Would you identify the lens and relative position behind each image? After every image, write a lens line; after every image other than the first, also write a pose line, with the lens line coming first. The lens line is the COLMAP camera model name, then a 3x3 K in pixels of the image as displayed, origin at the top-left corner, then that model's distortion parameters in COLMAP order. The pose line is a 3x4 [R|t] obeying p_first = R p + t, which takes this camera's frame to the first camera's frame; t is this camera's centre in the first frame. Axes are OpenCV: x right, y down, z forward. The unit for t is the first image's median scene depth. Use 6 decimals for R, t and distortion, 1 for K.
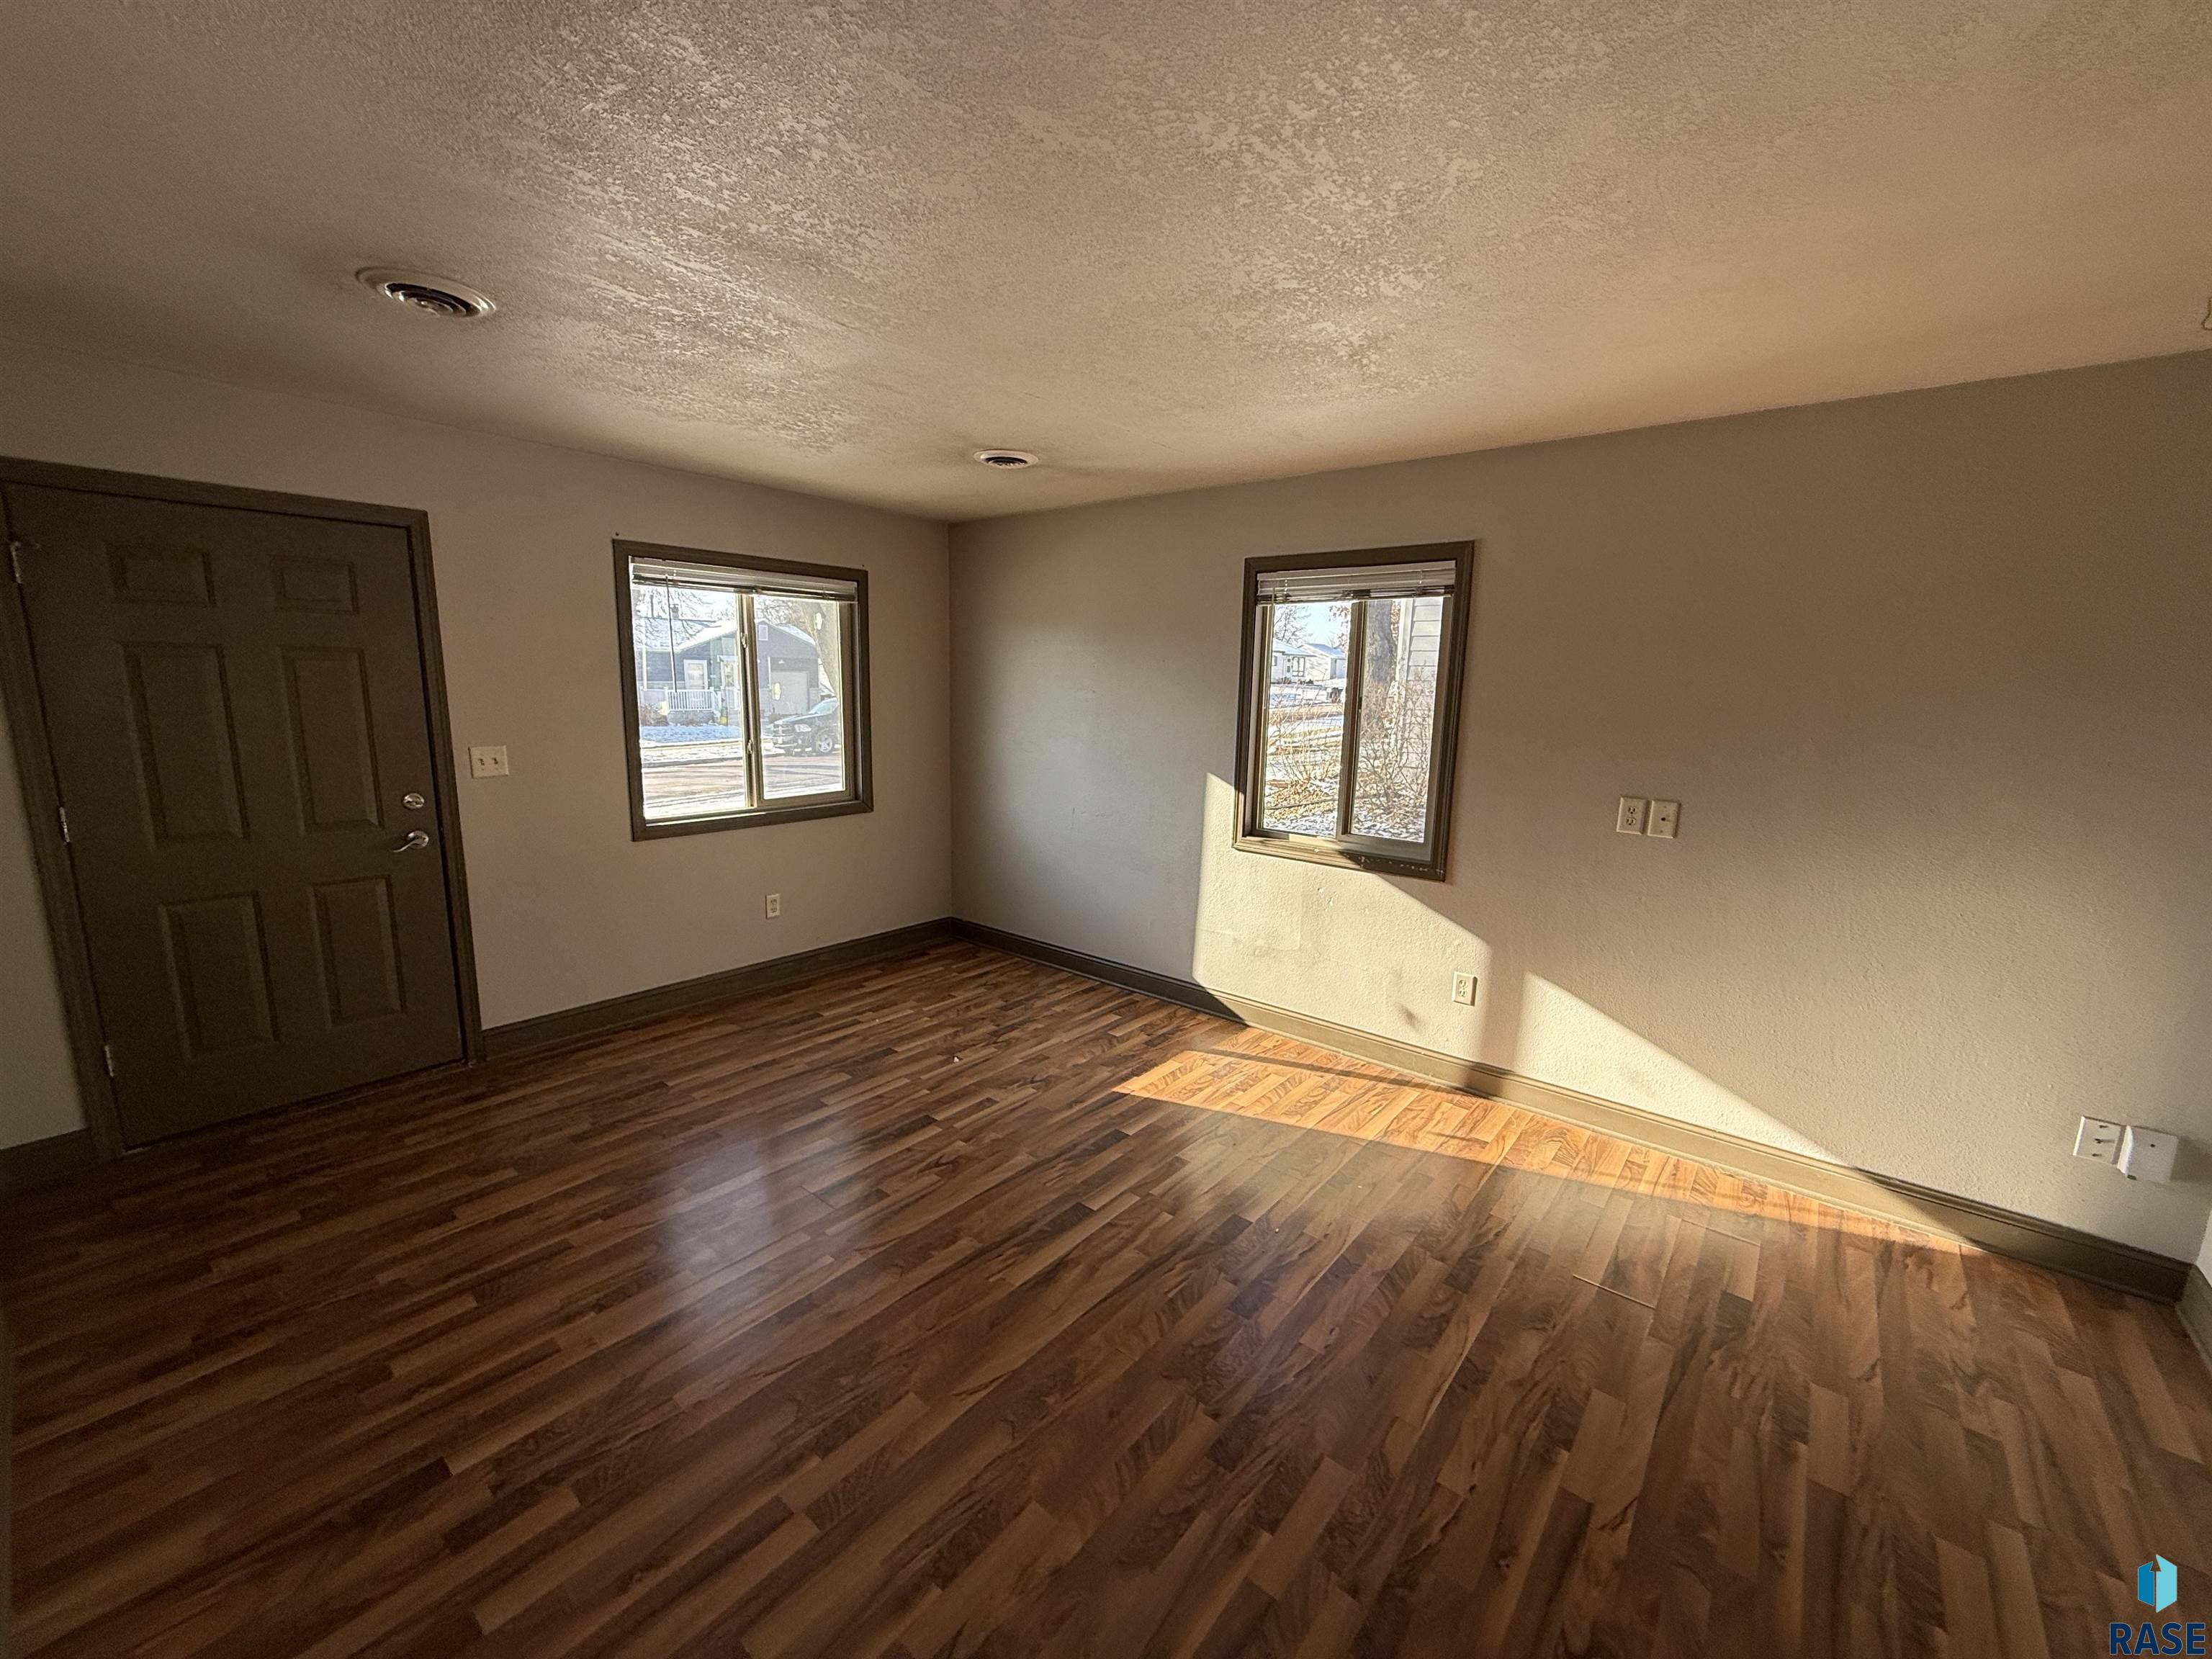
lens RADIAL K [[878.9, 0, 1106.0], [0, 878.9, 829.5], [0, 0, 1]] dist [-0.000585, -0.000202]
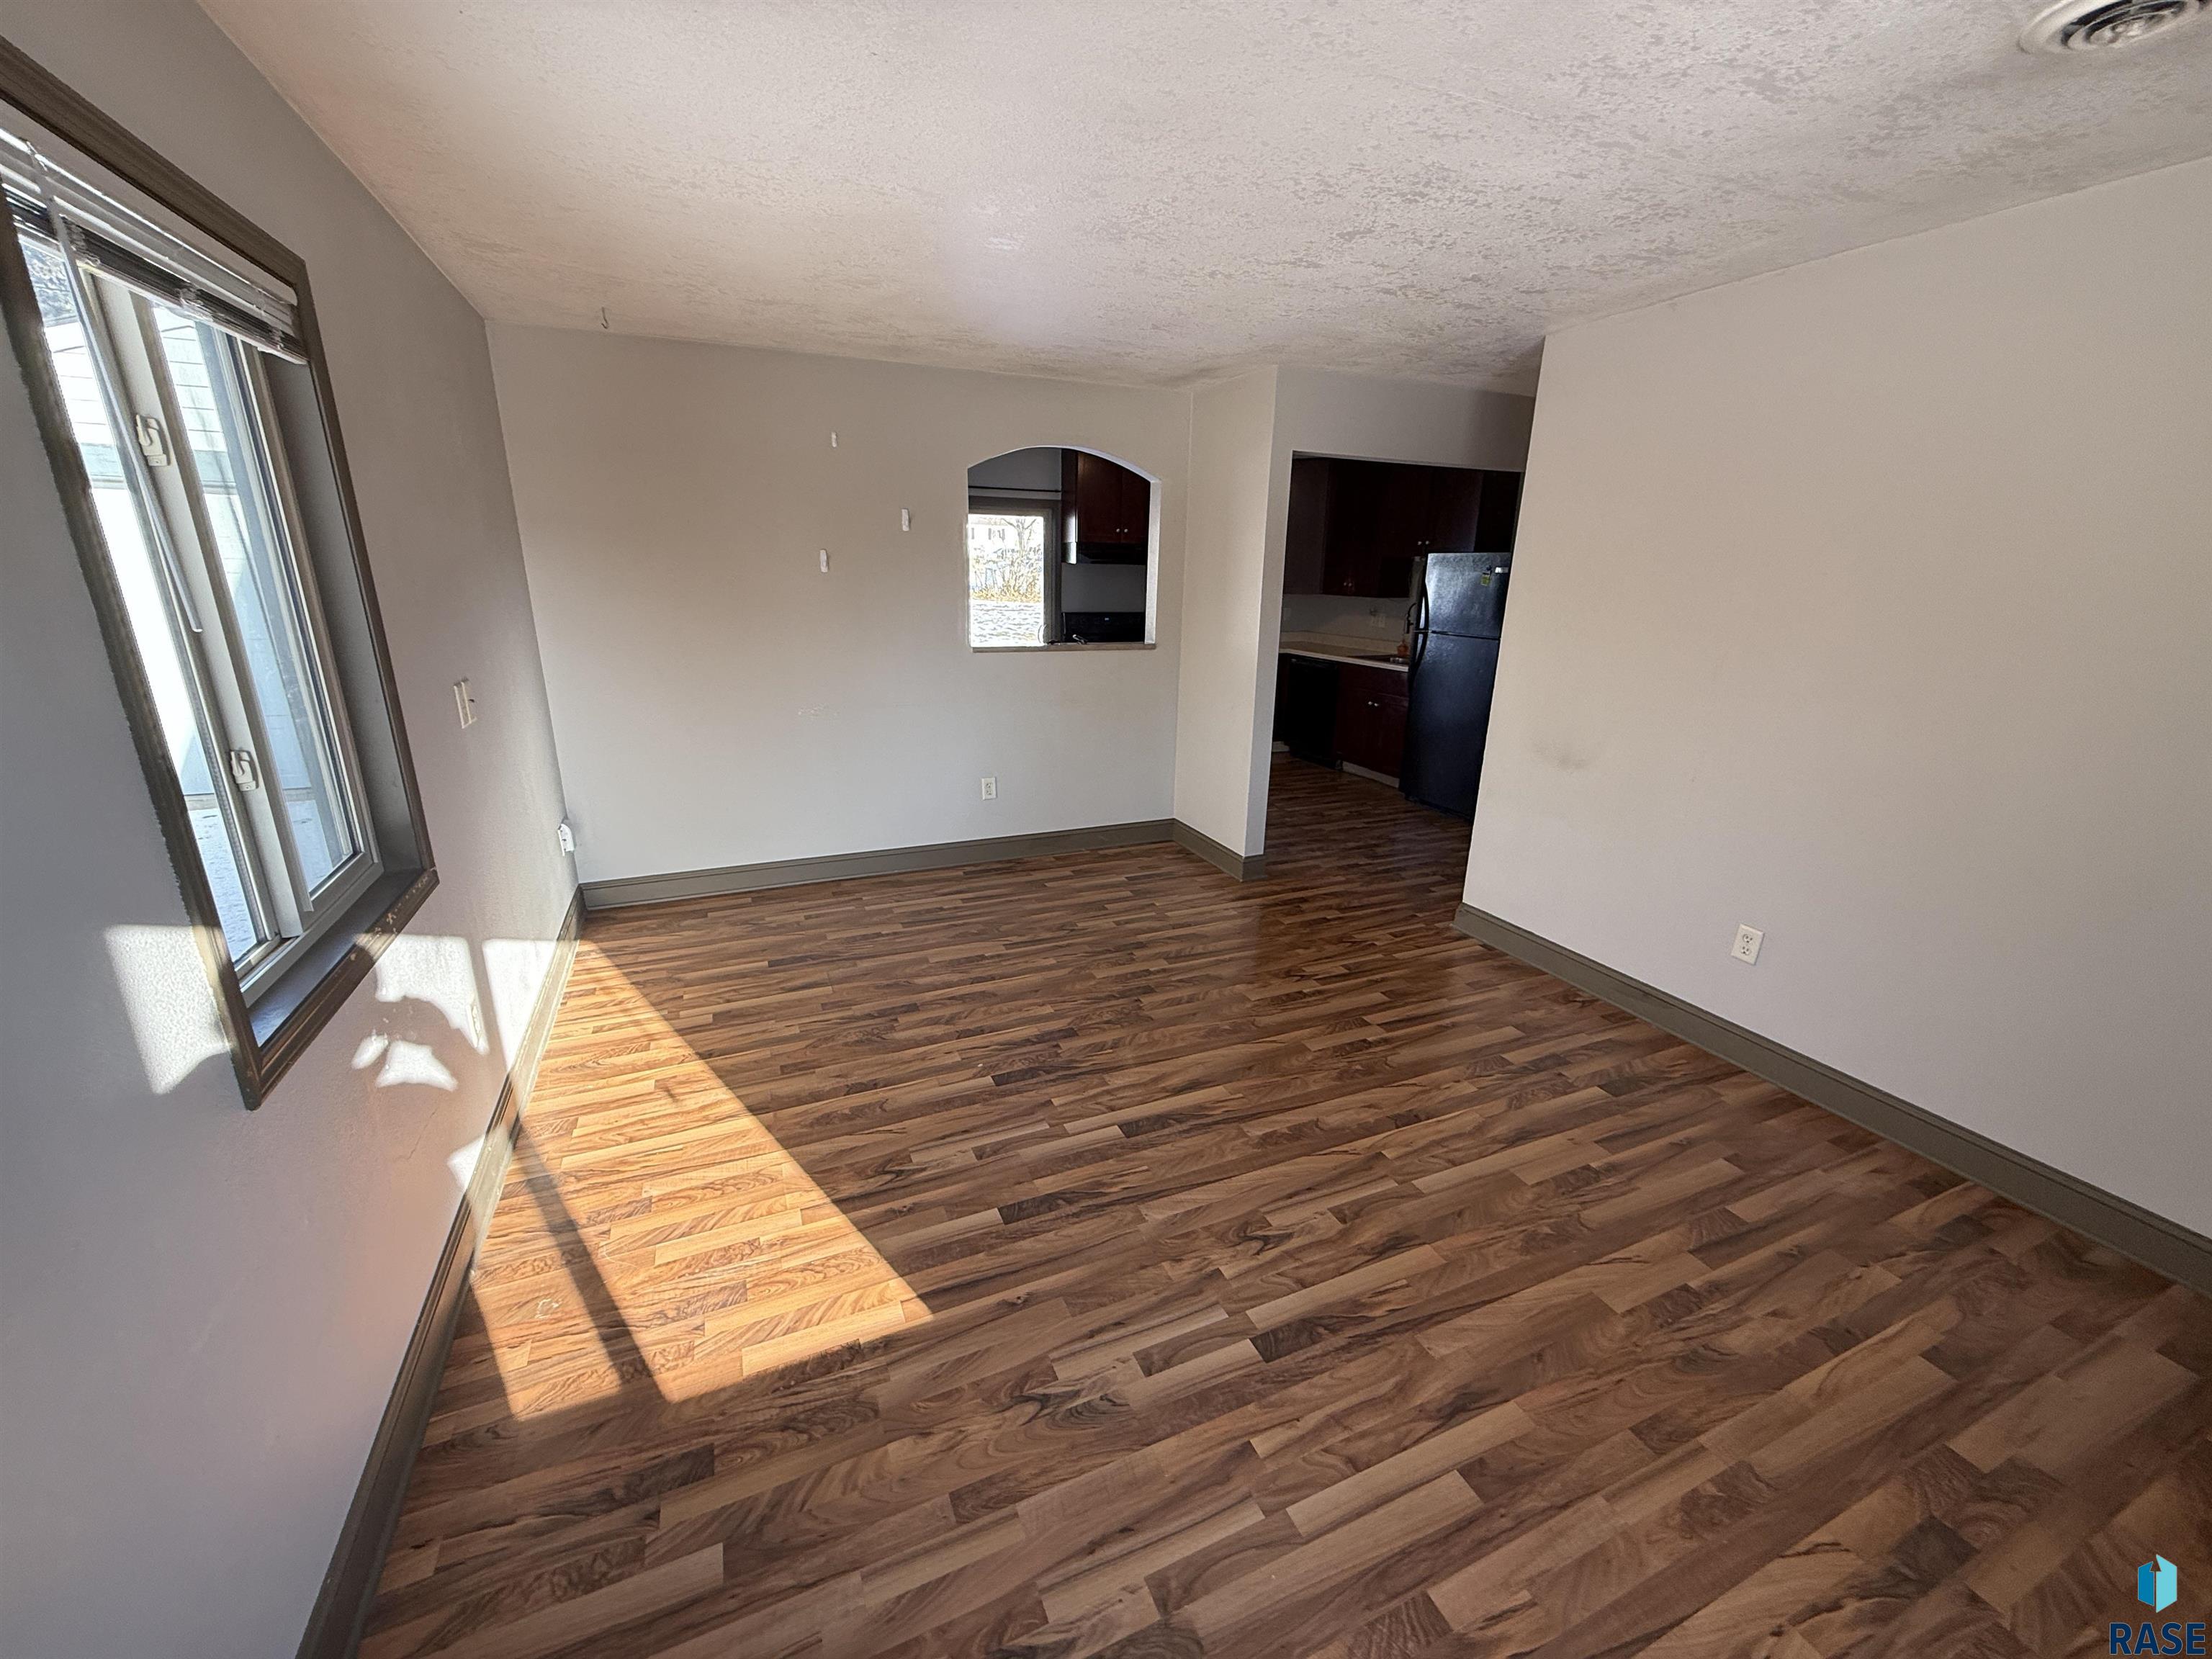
lens RADIAL K [[878.9, 0, 1106.0], [0, 878.9, 829.5], [0, 0, 1]] dist [-0.000585, -0.000202]
pose [[-0.892332, -0.167035, 0.419335, -0.315587], [0.039828, 0.896250, 0.441757, -0.257079], [-0.449618, 0.410896, -0.793100, 1.466010]]
